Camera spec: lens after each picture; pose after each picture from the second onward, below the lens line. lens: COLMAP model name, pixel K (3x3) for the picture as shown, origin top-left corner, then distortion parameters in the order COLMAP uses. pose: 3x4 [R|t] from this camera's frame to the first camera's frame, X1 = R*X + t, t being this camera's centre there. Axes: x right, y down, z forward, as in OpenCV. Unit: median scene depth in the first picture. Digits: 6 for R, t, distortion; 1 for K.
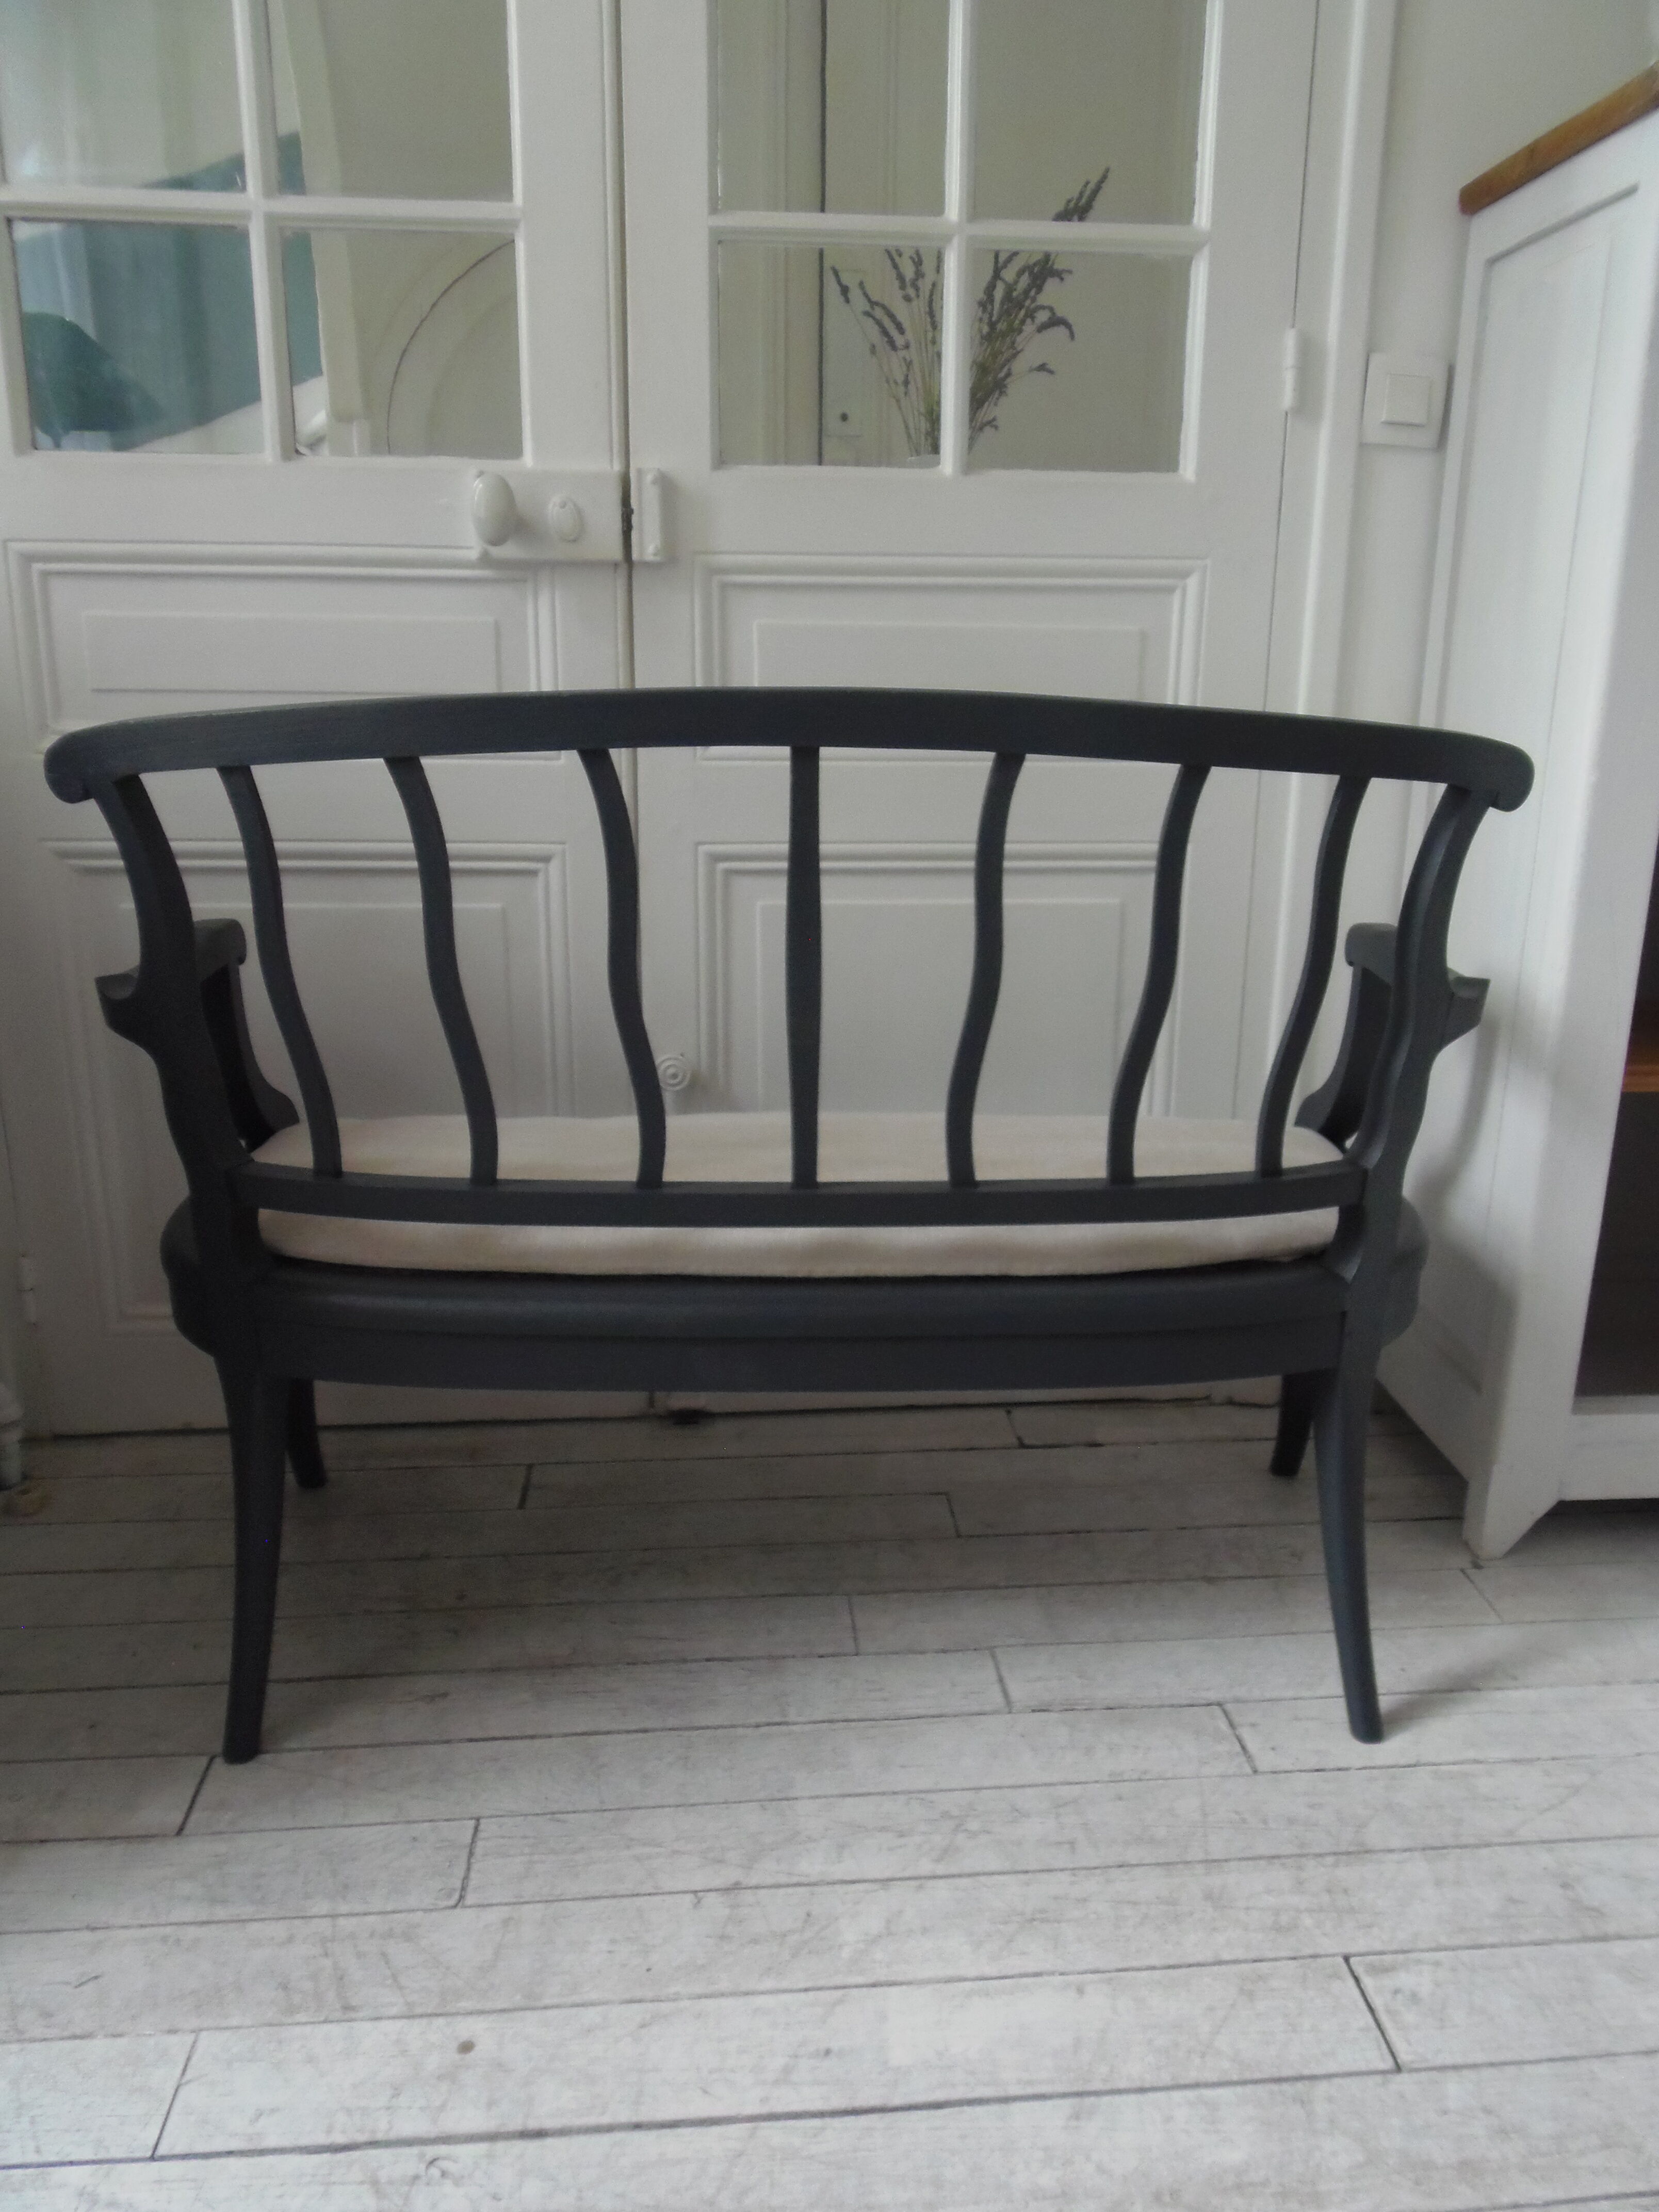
lens RADIAL K [[1616.8, 0, 862.6], [0, 1616.8, 1125.8], [0, 0, 1]] dist [-0.015934, -0.000517]
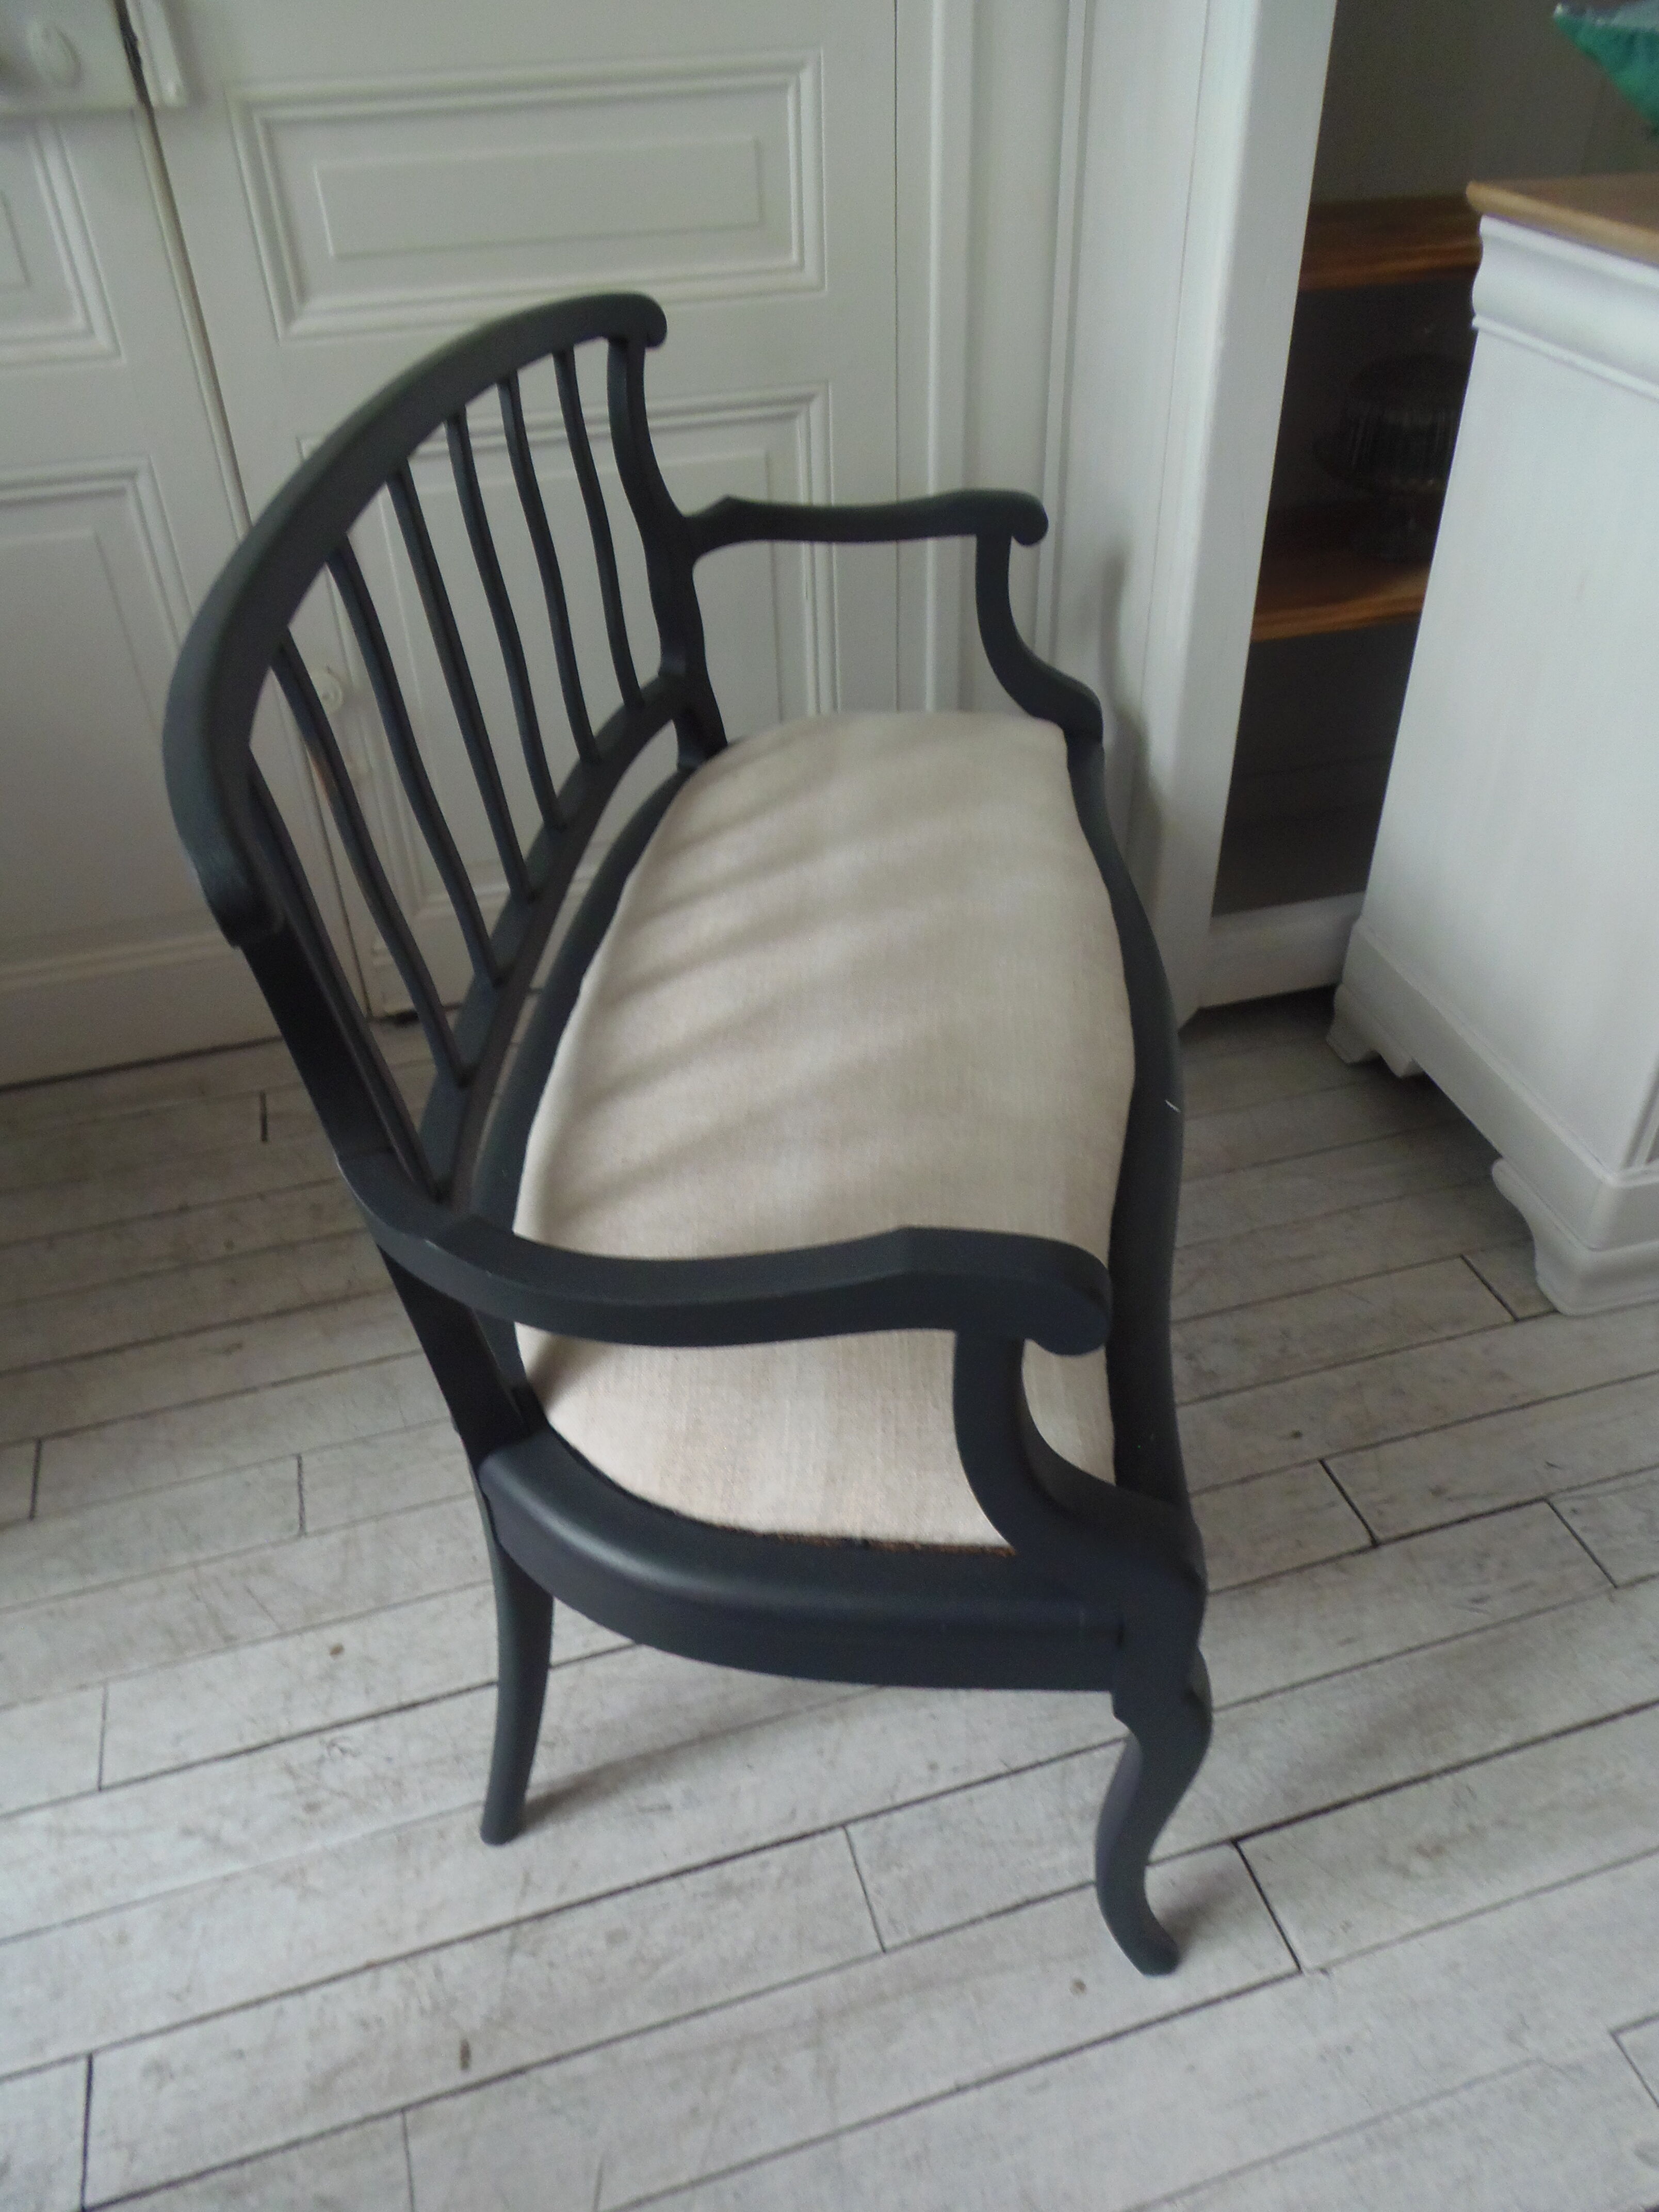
lens RADIAL K [[1616.8, 0, 873.3], [0, 1616.8, 1157.1], [0, 0, 1]] dist [-0.015934, -0.000517]
pose [[0.976908, -0.151791, 0.150365, 0.022360], [0.081348, 0.915000, 0.395168, -0.188682], [-0.197567, -0.373811, 0.906219, -0.049817]]
